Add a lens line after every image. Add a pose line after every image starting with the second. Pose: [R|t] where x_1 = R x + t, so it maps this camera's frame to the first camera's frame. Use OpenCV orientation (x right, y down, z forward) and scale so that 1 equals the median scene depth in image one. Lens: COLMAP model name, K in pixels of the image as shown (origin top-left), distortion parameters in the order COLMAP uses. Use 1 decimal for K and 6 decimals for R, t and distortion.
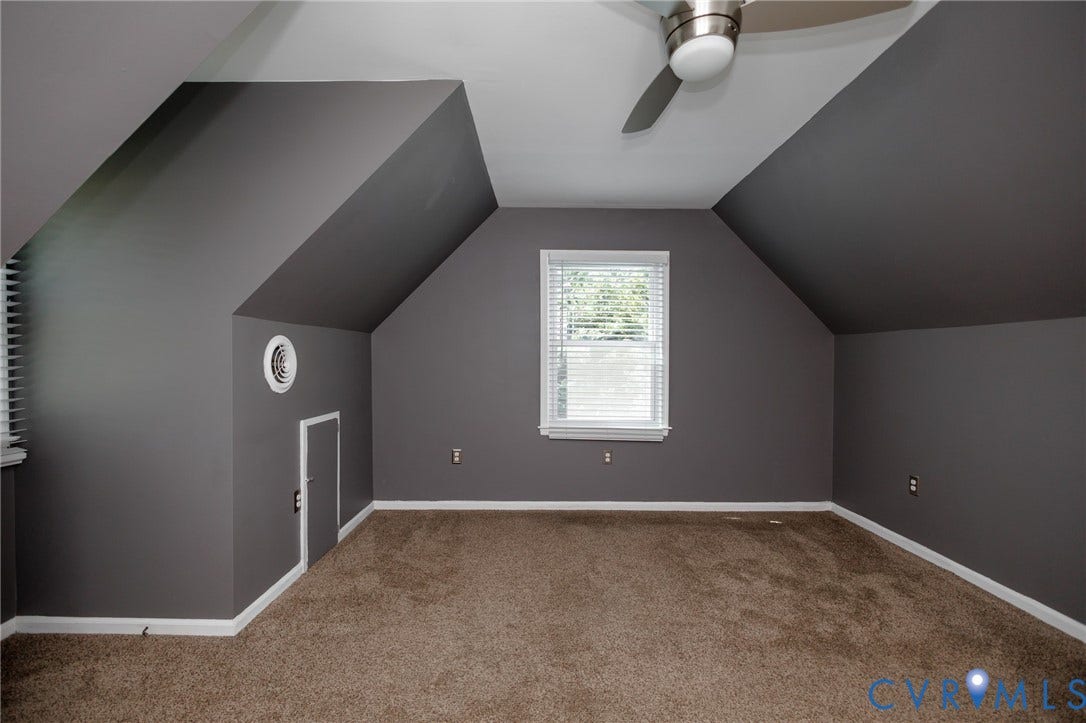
lens RADIAL K [[438.5, 0, 543.0], [0, 438.5, 361.5], [0, 0, 1]] dist [-0.002771, -0.000134]
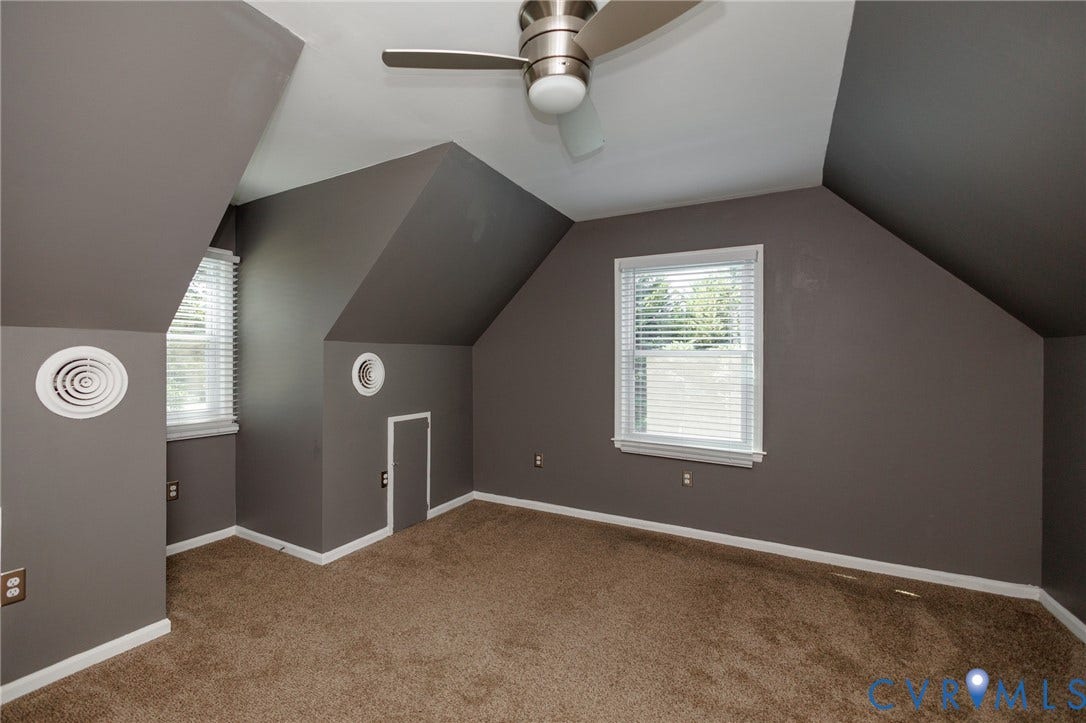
lens RADIAL K [[466.1, 0, 542.2], [0, 466.1, 359.6], [0, 0, 1]] dist [-0.002547, -0.000178]
pose [[0.874463, 0.000231, -0.485092, 0.437311], [-0.005197, 0.999947, -0.008894, -0.022909], [0.485064, 0.010299, 0.874418, 0.008483]]
